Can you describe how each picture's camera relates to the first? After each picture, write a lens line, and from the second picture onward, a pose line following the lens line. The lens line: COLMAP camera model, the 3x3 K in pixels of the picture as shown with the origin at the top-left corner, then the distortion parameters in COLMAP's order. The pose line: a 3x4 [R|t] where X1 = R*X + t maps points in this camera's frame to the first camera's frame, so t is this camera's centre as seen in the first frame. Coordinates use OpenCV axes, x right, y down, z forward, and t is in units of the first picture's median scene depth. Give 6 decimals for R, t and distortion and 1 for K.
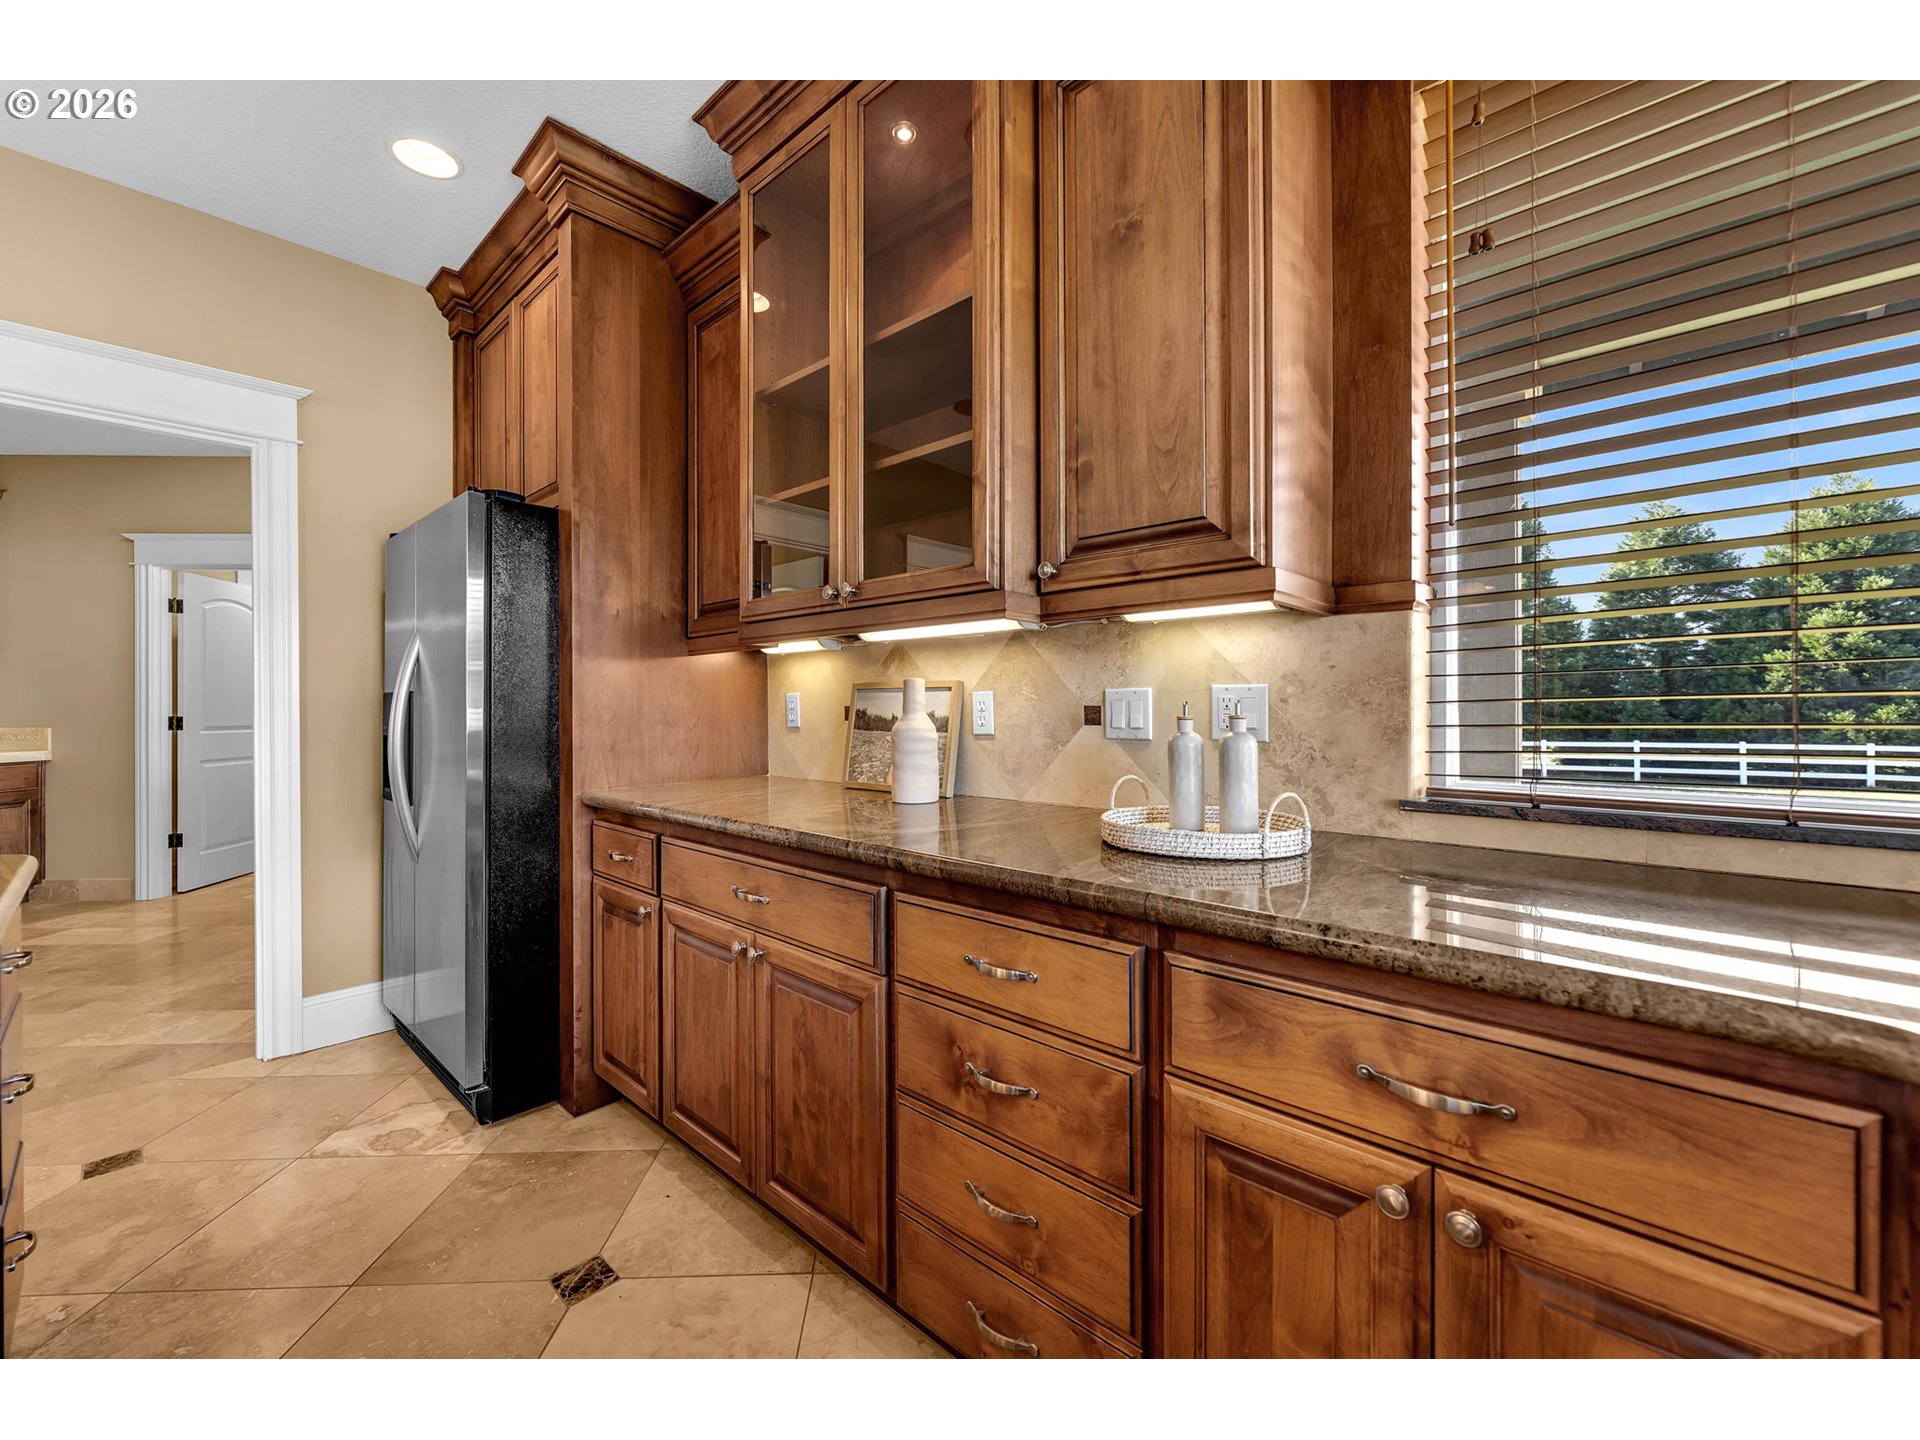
lens RADIAL K [[772.2, 0, 951.2], [0, 772.2, 708.7], [0, 0, 1]] dist [0.000124, 0.000056]
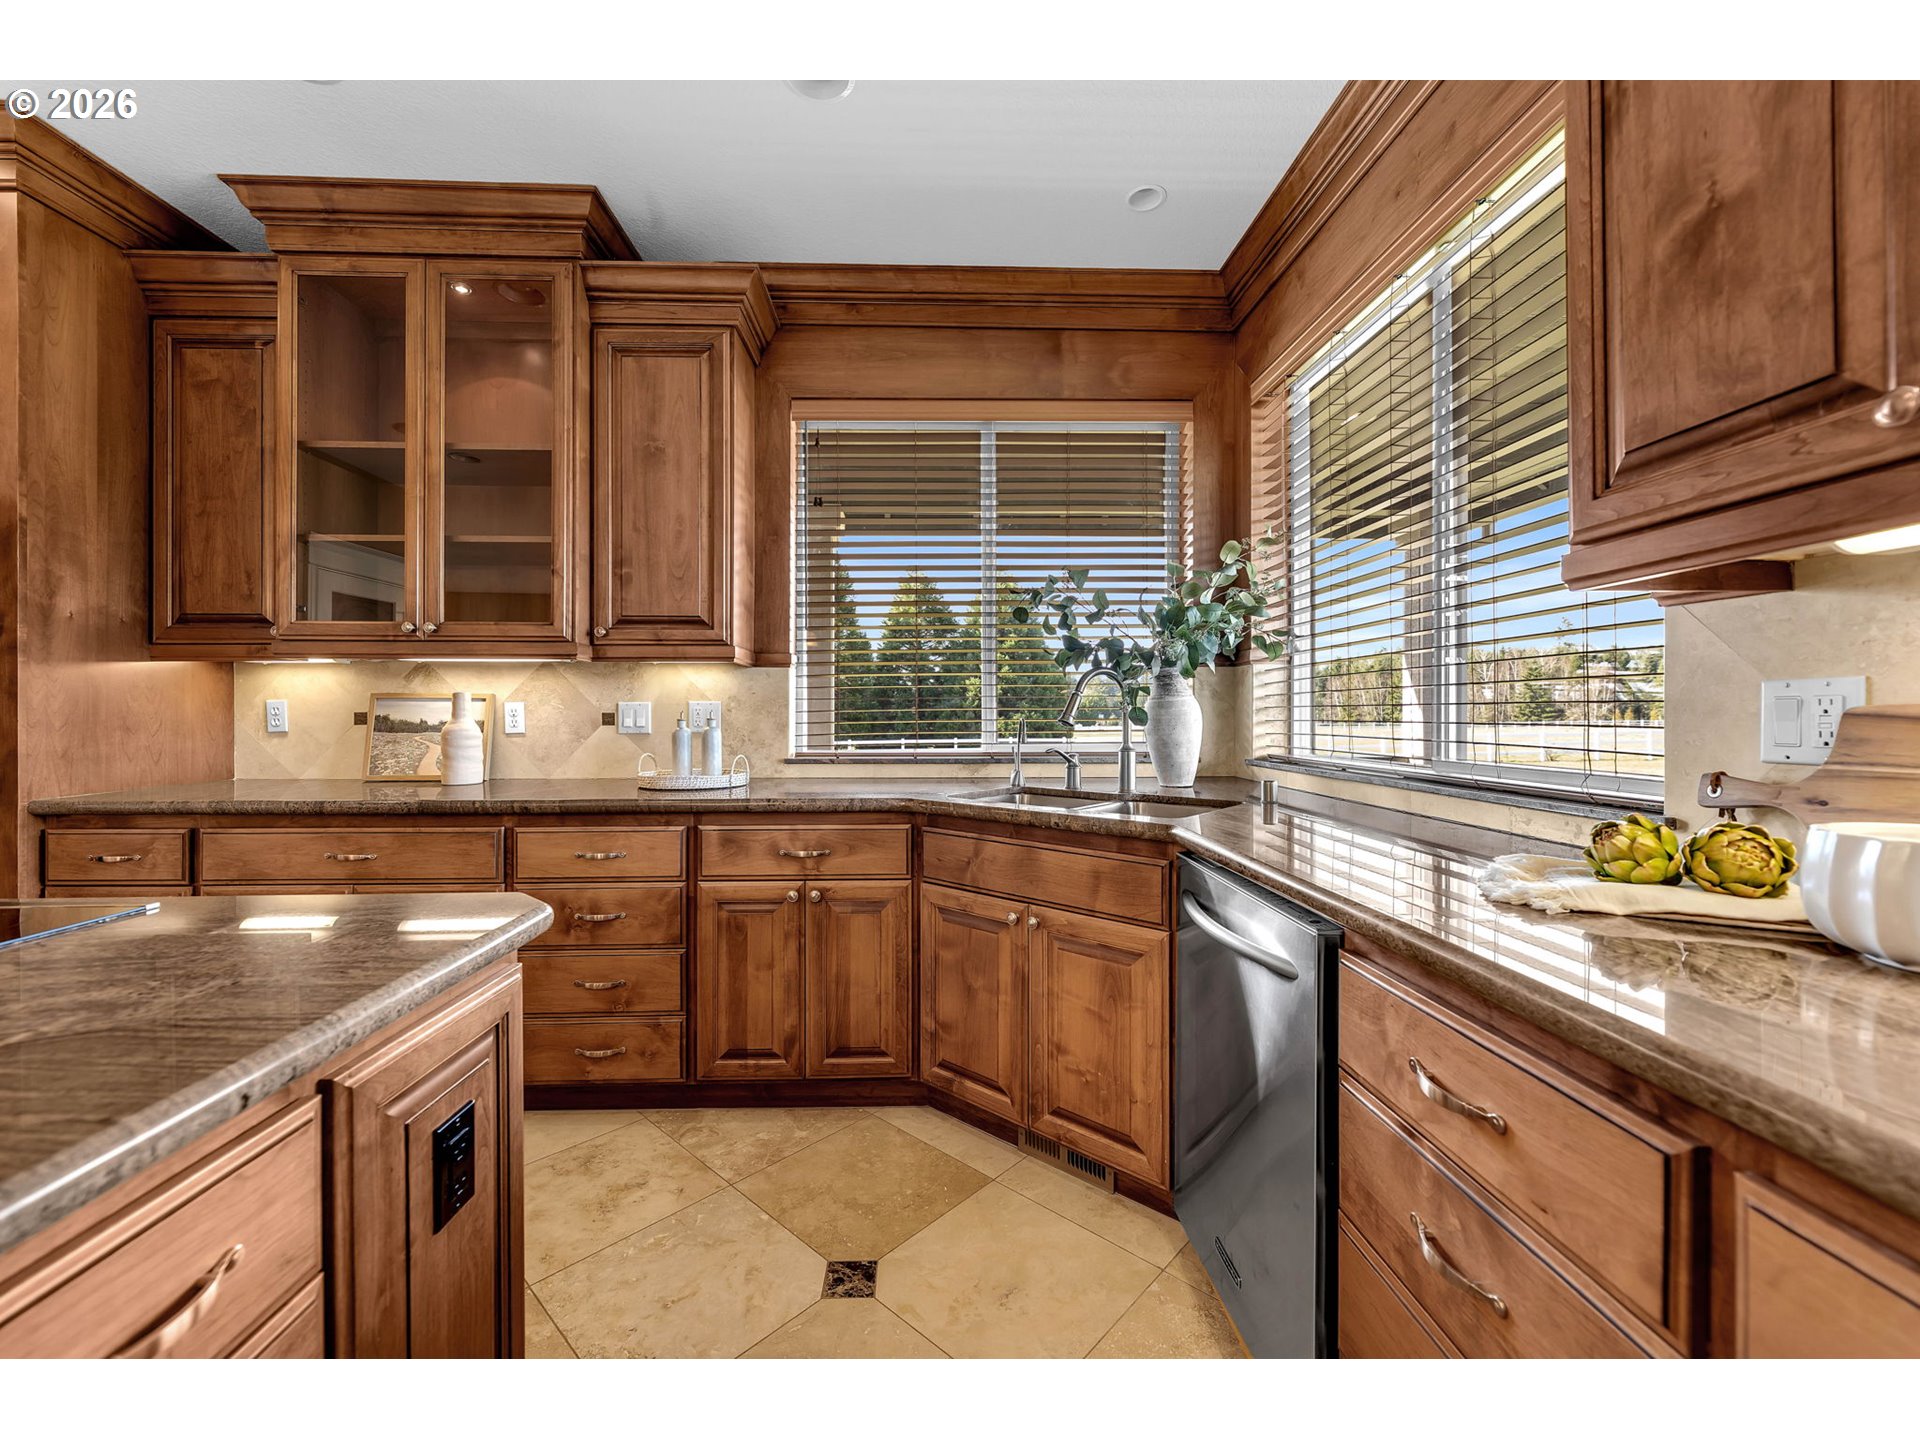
lens RADIAL K [[772.2, 0, 944.6], [0, 772.2, 711.2], [0, 0, 1]] dist [0.000124, 0.000056]
pose [[0.711373, 0.004814, 0.702798, -0.436725], [-0.000121, 0.999977, -0.006727, 0.003370], [-0.702814, 0.004700, 0.711358, -0.595298]]
